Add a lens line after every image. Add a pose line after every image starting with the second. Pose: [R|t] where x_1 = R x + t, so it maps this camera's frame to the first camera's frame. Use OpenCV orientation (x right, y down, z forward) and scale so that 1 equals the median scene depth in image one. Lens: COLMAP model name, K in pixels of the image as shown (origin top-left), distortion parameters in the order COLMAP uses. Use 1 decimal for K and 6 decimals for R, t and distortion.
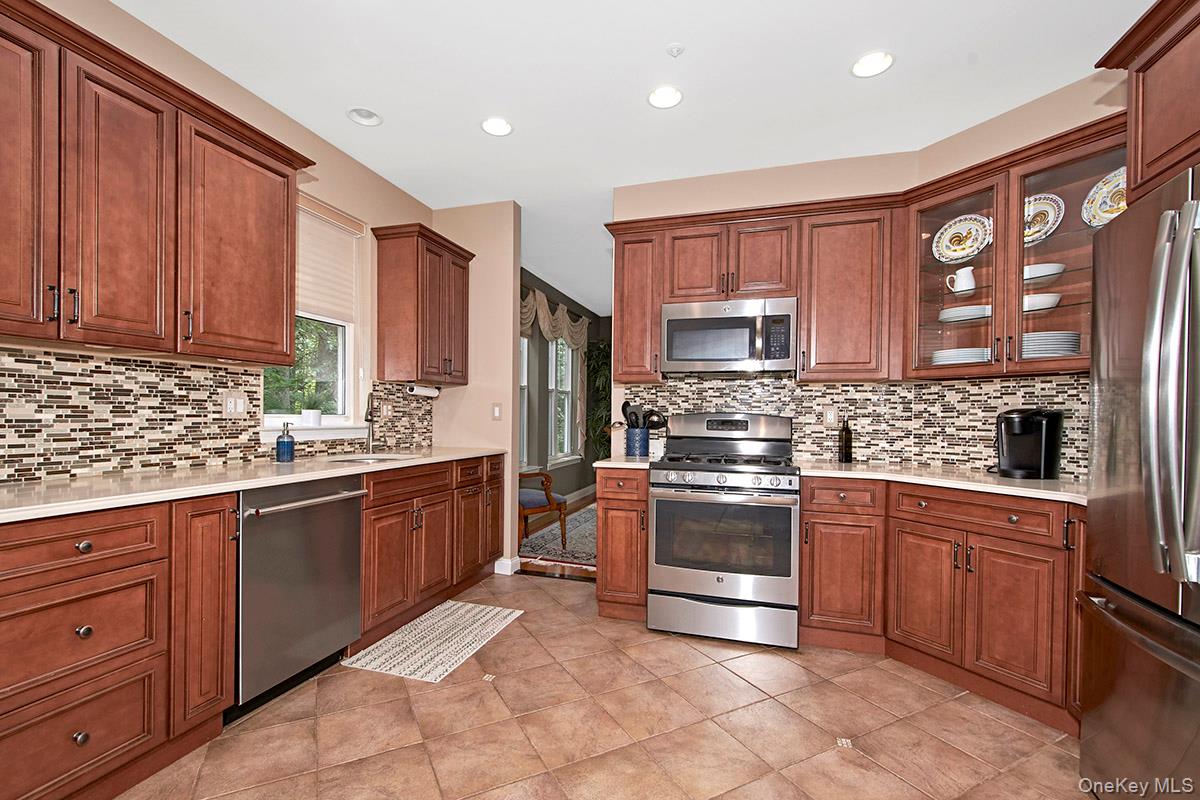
lens RADIAL K [[535.7, 0, 575.7], [0, 535.7, 418.2], [0, 0, 1]] dist [-0.009964, -0.000077]
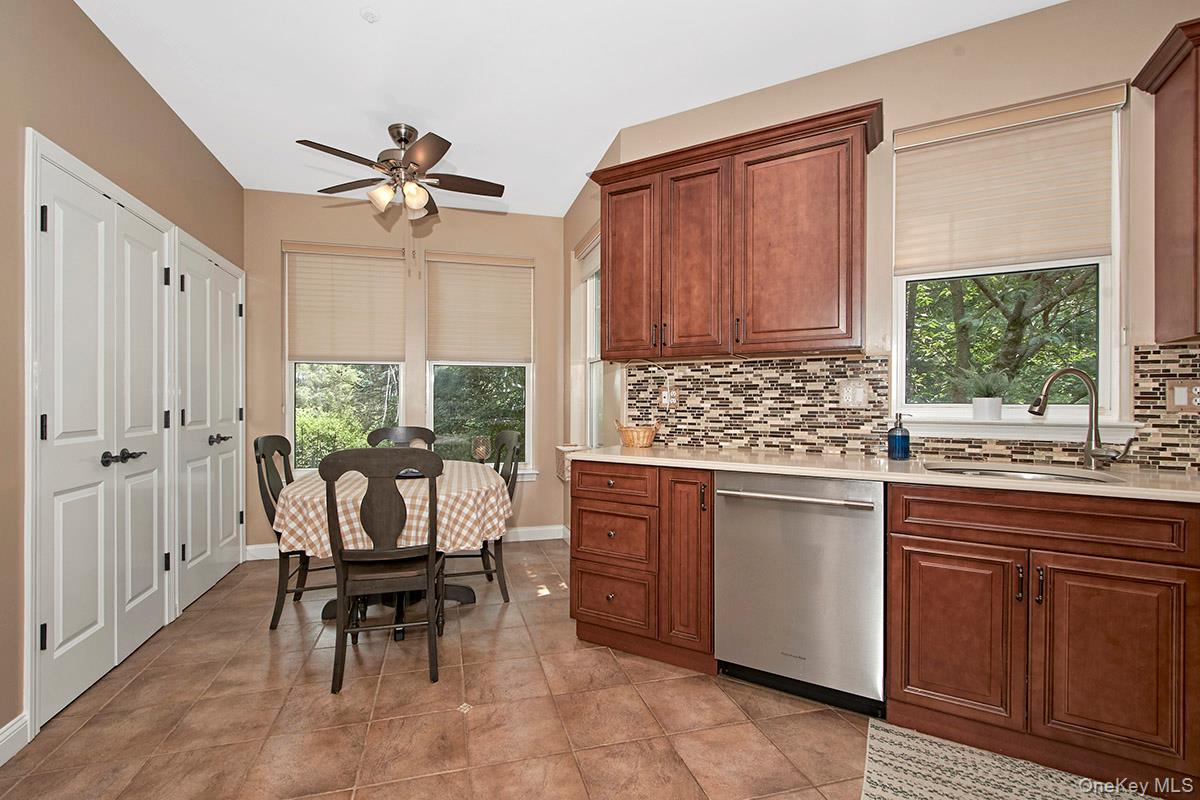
lens RADIAL K [[535.7, 0, 598.2], [0, 535.7, 402.3], [0, 0, 1]] dist [-0.009964, -0.000077]
pose [[-0.221263, -0.006982, -0.975189, 0.485863], [-0.008472, 0.999950, -0.005237, -0.001279], [0.975177, 0.007103, -0.221311, 0.898206]]
